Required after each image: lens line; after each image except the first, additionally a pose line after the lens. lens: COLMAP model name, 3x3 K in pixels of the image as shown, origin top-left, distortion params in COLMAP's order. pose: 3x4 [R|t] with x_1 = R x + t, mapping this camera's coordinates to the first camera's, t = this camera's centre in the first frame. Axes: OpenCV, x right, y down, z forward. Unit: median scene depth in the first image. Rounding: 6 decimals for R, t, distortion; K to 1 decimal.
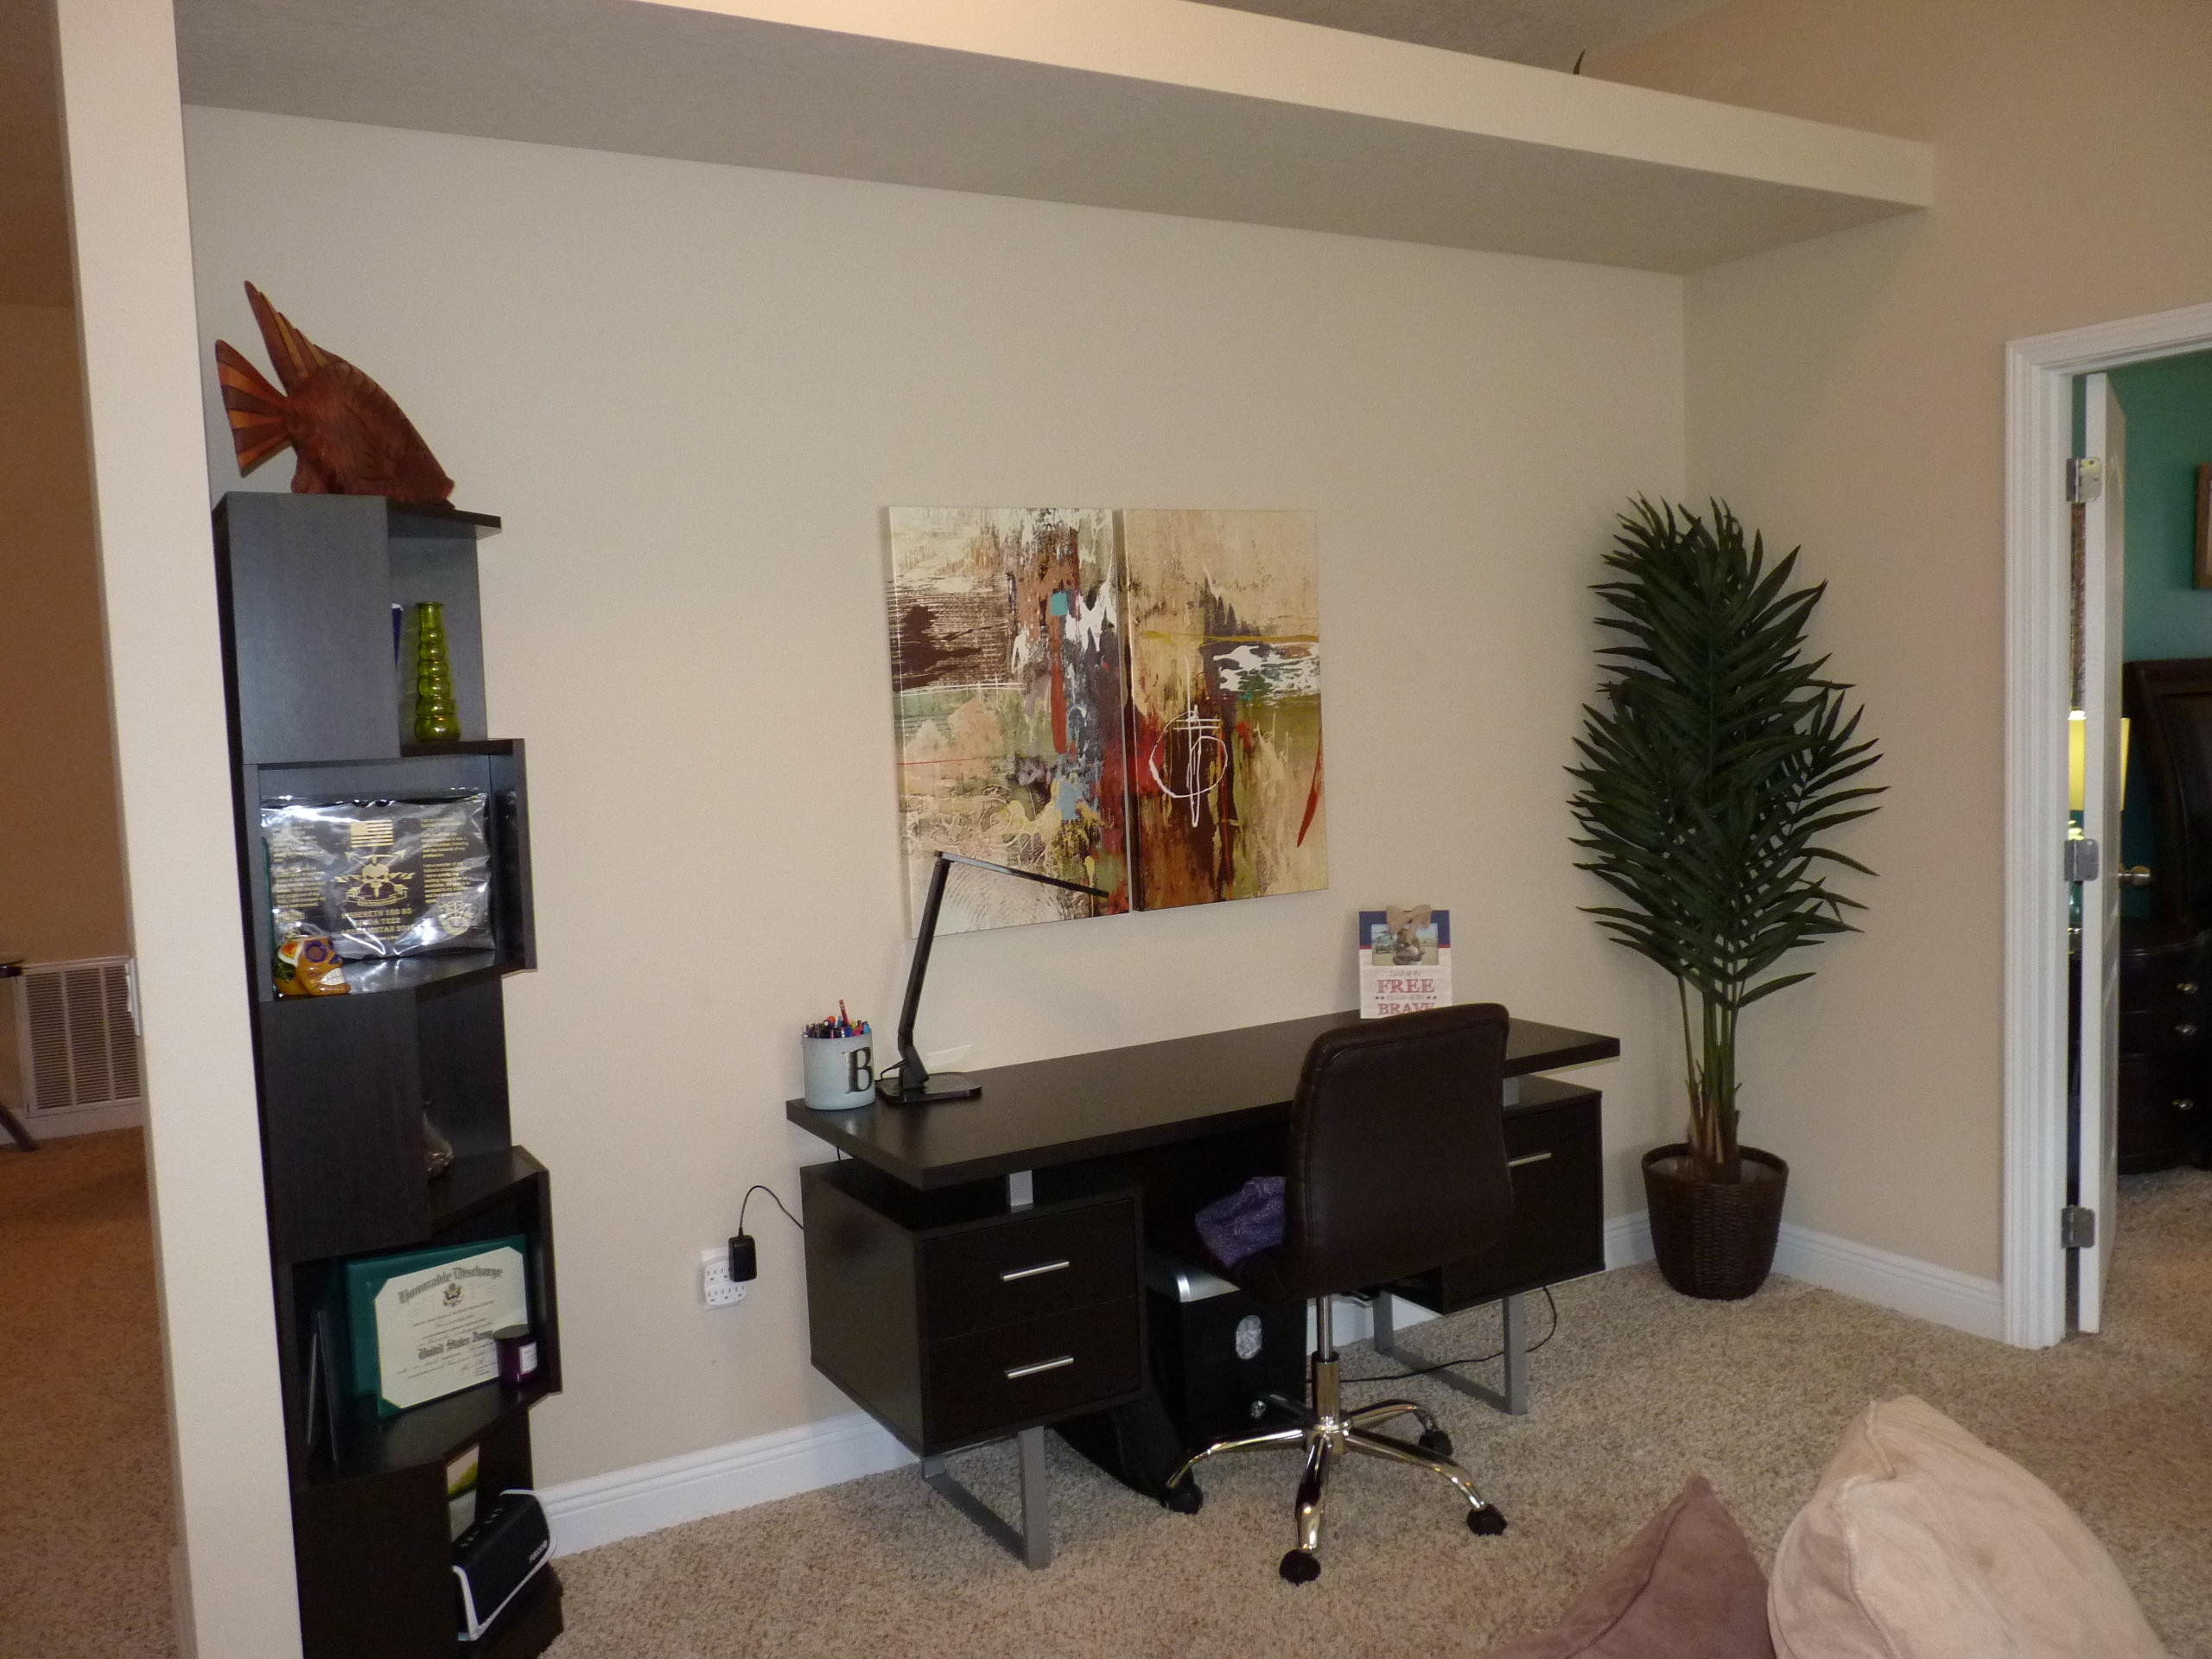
lens RADIAL K [[1763.6, 0, 1083.9], [0, 1763.6, 829.3], [0, 0, 1]] dist [-0.008412, 0.000262]
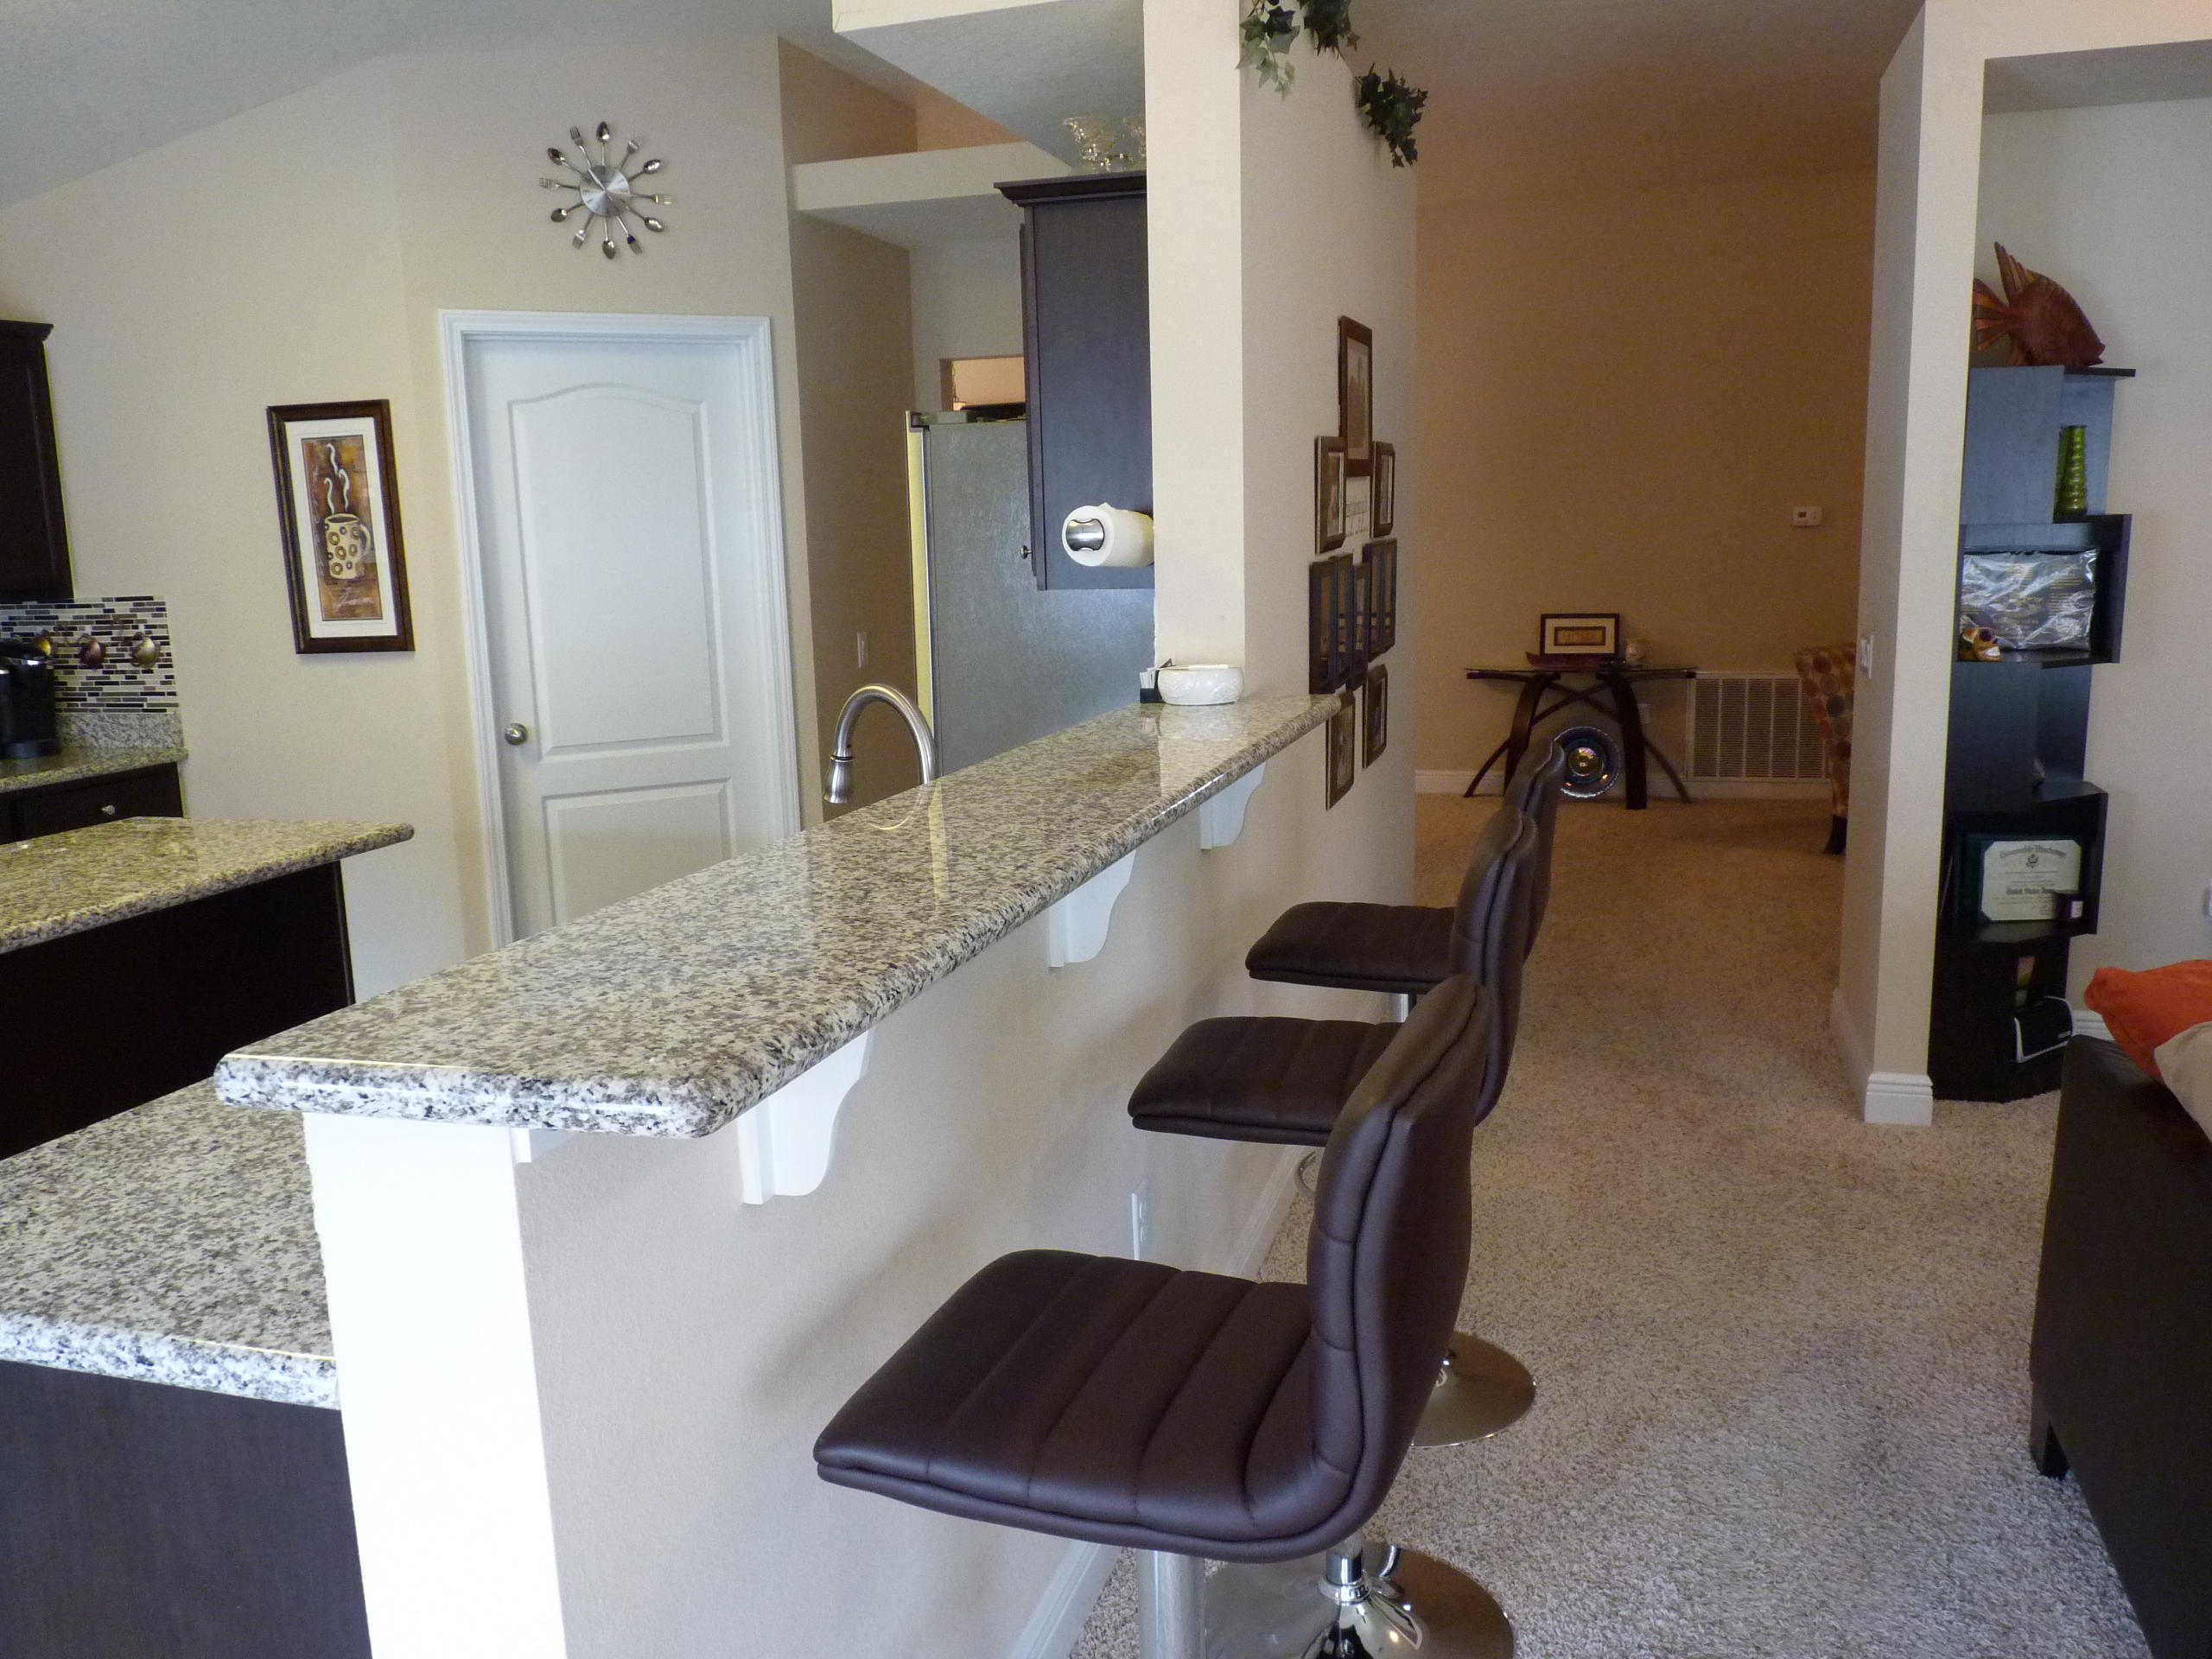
lens RADIAL K [[1778.6, 0, 1090.6], [0, 1778.6, 839.9], [0, 0, 1]] dist [-0.021025, 0.009875]
pose [[0.687691, 0.150197, -0.710297, 0.157236], [-0.056158, 0.986440, 0.154218, 0.033842], [0.723829, -0.066165, 0.686800, -0.588473]]
